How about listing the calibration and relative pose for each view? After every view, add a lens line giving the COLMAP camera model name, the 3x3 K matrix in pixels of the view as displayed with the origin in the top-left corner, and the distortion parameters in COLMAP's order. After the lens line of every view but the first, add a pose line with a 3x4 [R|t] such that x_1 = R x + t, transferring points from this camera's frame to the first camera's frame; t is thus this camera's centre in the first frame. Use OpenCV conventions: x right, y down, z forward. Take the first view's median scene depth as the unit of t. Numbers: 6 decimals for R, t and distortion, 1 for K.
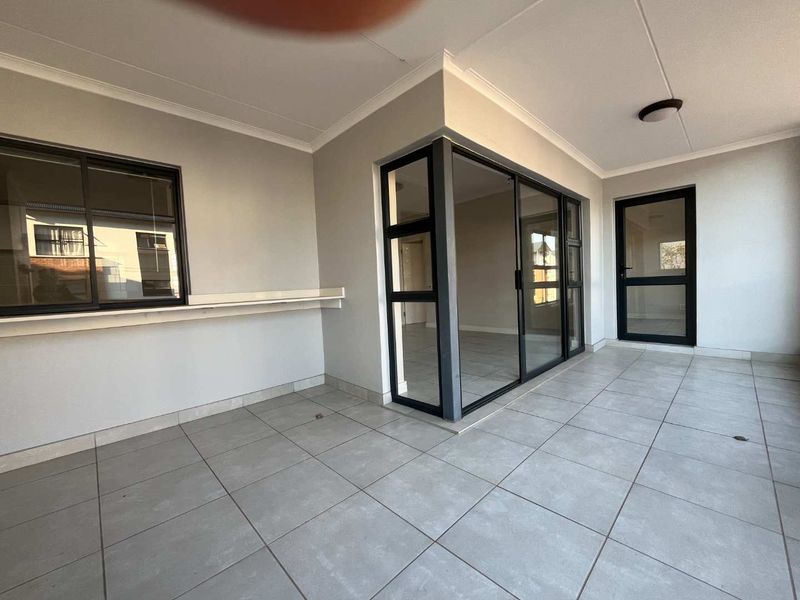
lens RADIAL K [[323.4, 0, 396.0], [0, 323.4, 299.1], [0, 0, 1]] dist [-0.000375, -0.001166]
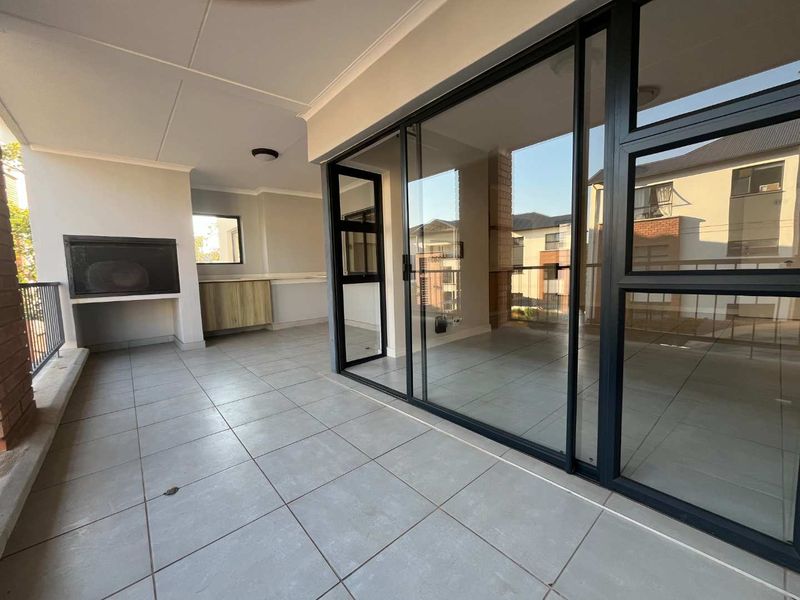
lens RADIAL K [[323.4, 0, 401.7], [0, 323.4, 300.0], [0, 0, 1]] dist [-0.000375, -0.001166]
pose [[-0.051738, 0.133497, -0.989698, 1.326693], [-0.005975, 0.990966, 0.133981, -0.100397], [0.998643, 0.012845, -0.050472, 1.204457]]
